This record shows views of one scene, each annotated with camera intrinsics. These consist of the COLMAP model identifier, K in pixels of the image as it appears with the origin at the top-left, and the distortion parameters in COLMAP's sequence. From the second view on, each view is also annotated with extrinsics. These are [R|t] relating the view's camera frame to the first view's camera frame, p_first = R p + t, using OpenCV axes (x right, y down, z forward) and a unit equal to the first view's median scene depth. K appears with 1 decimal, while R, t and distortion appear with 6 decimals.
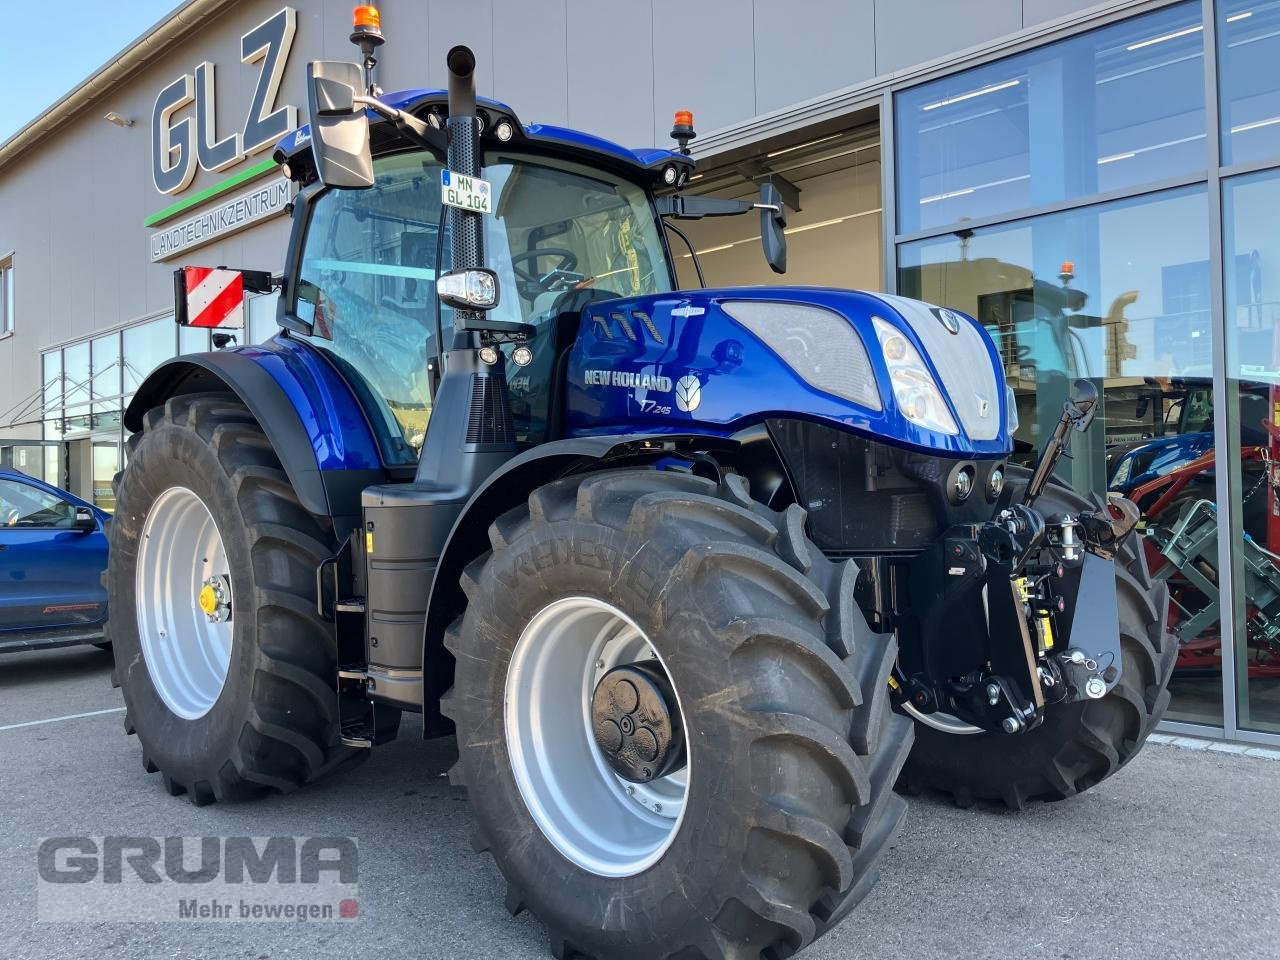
lens RADIAL K [[1060.9, 0, 643.5], [0, 1060.9, 472.8], [0, 0, 1]] dist [0.013094, 0.004549]
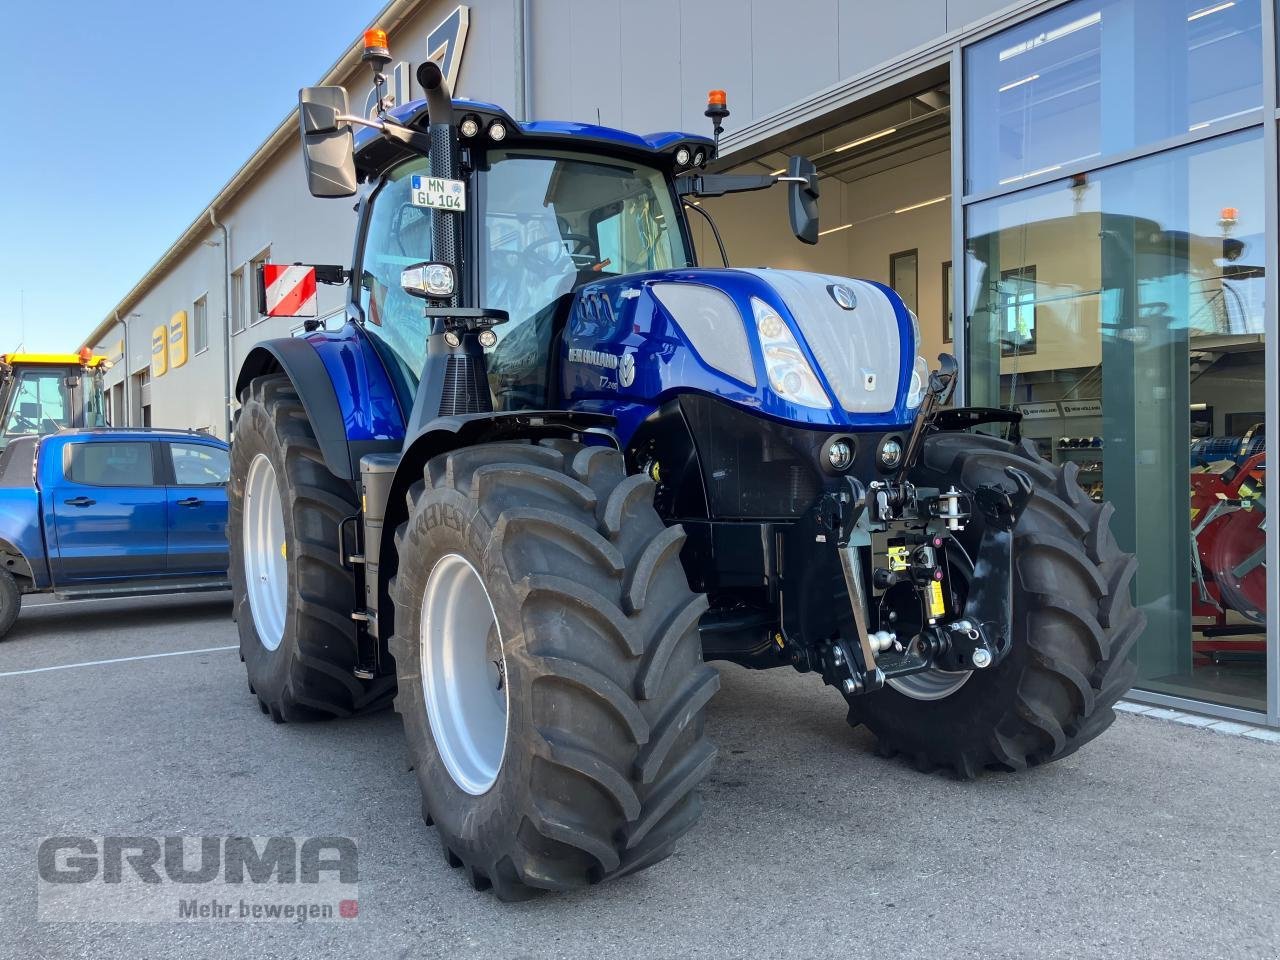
lens RADIAL K [[1063.4, 0, 638.3], [0, 1063.4, 476.8], [0, 0, 1]] dist [0.011555, -0.000783]
pose [[0.969382, 0.008377, -0.245415, 0.311346], [0.001139, 0.999254, 0.038604, -0.007824], [0.245556, -0.037701, 0.968649, -0.048311]]
